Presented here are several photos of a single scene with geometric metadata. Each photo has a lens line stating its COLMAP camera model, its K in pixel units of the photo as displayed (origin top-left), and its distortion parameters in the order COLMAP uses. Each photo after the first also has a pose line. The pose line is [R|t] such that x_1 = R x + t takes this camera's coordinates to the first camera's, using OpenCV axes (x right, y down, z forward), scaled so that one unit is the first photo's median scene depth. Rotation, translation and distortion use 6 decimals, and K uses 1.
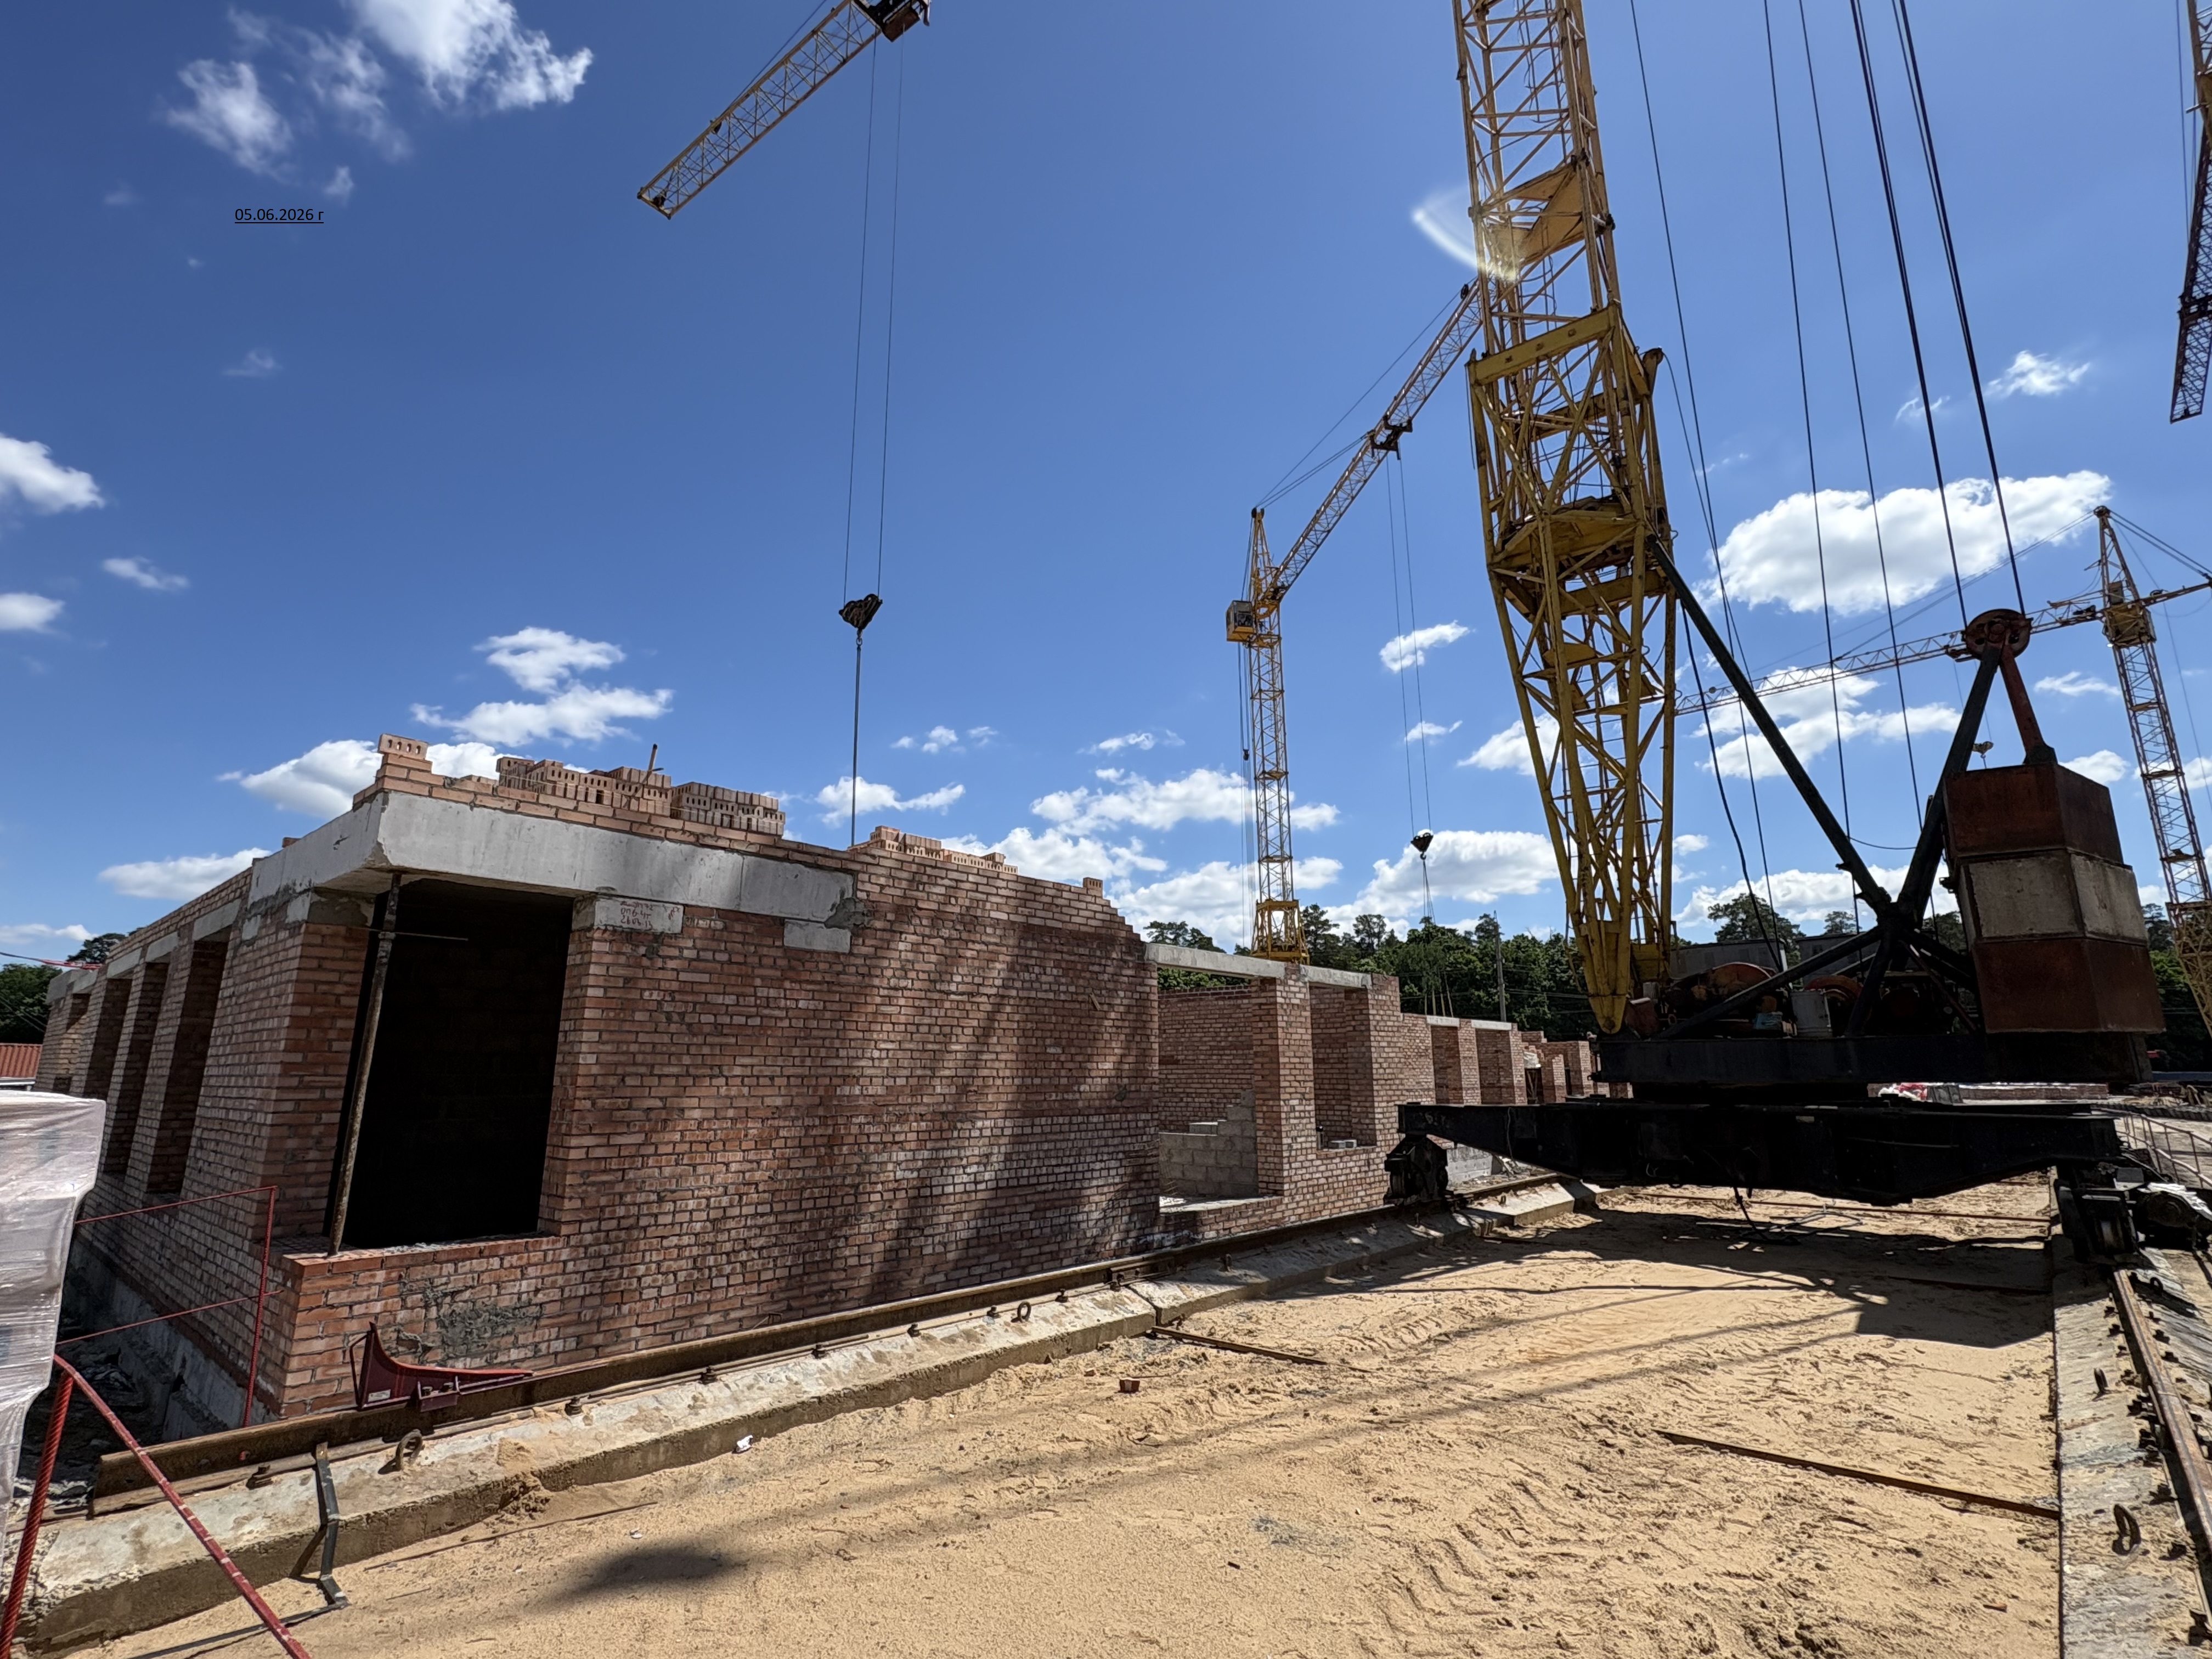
lens RADIAL K [[1082.7, 0, 1106.0], [0, 1082.7, 829.5], [0, 0, 1]] dist [-0.003095, -0.000263]
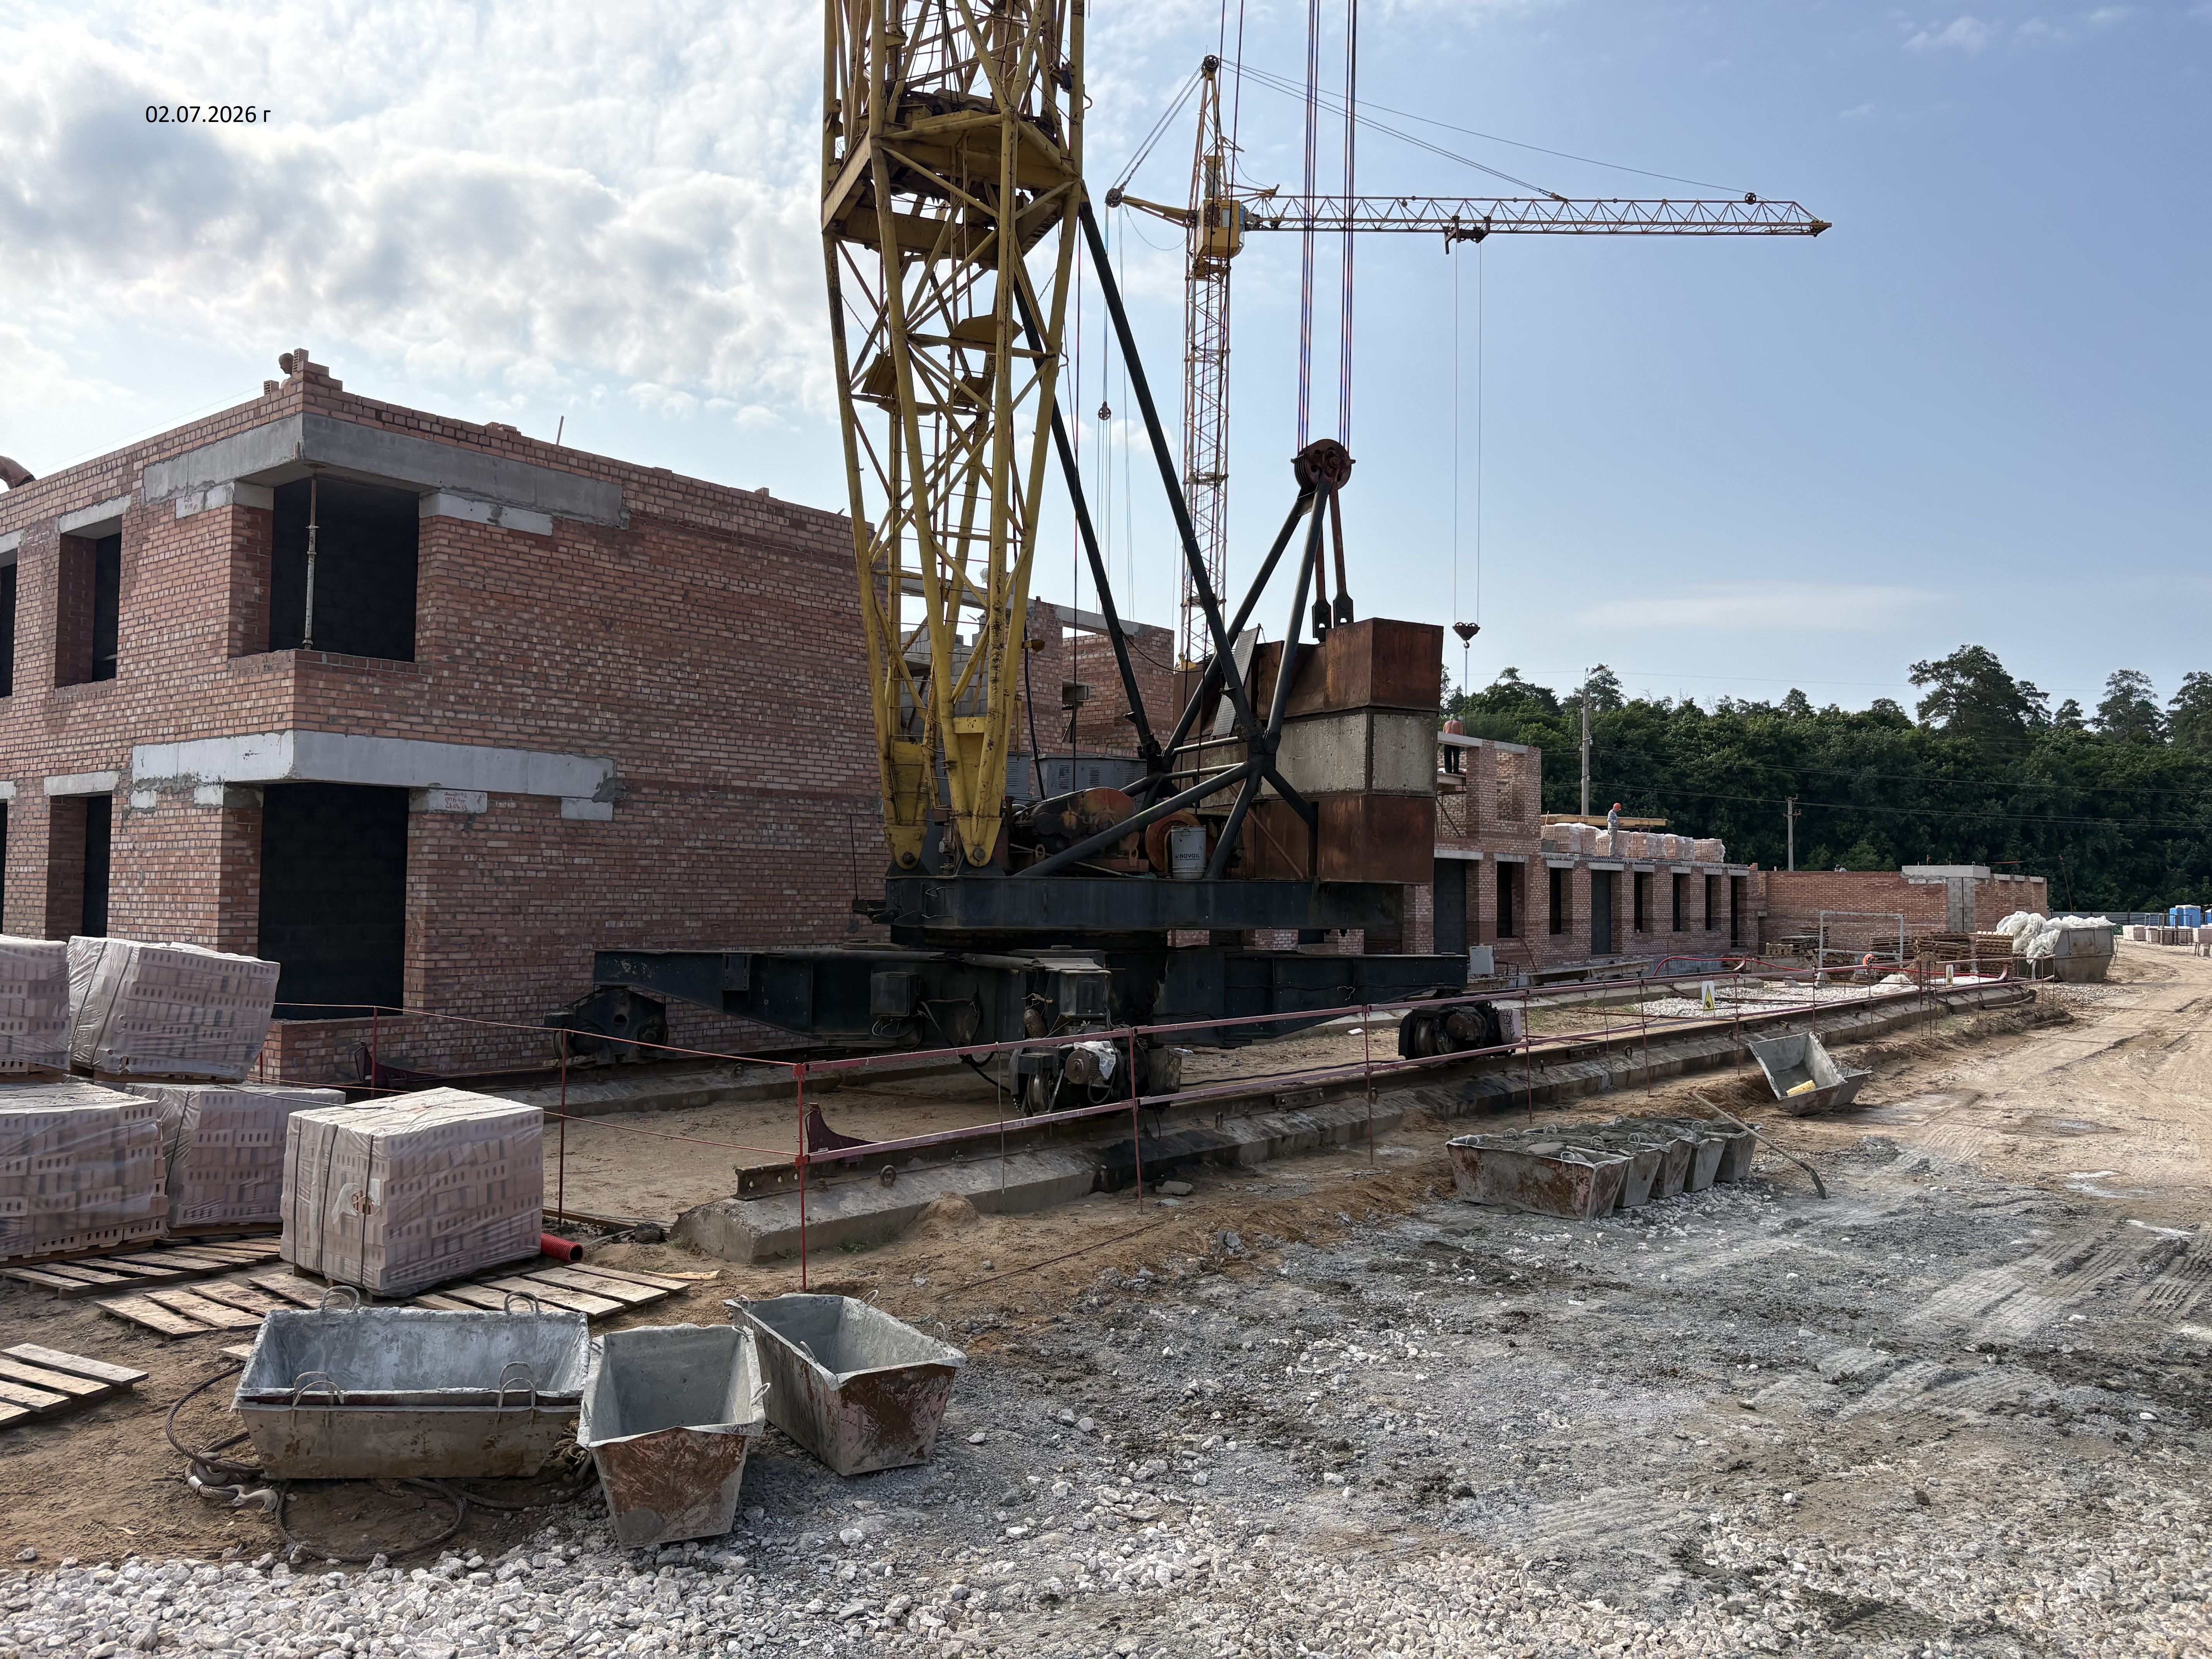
lens RADIAL K [[1673.8, 0, 1106.0], [0, 1673.8, 829.5], [0, 0, 1]] dist [0.009341, 0.002216]
pose [[0.998661, 0.012710, 0.050150, 0.301429], [-0.021562, 0.983402, 0.180154, -0.297020], [-0.047028, -0.180994, 0.982359, -1.189399]]
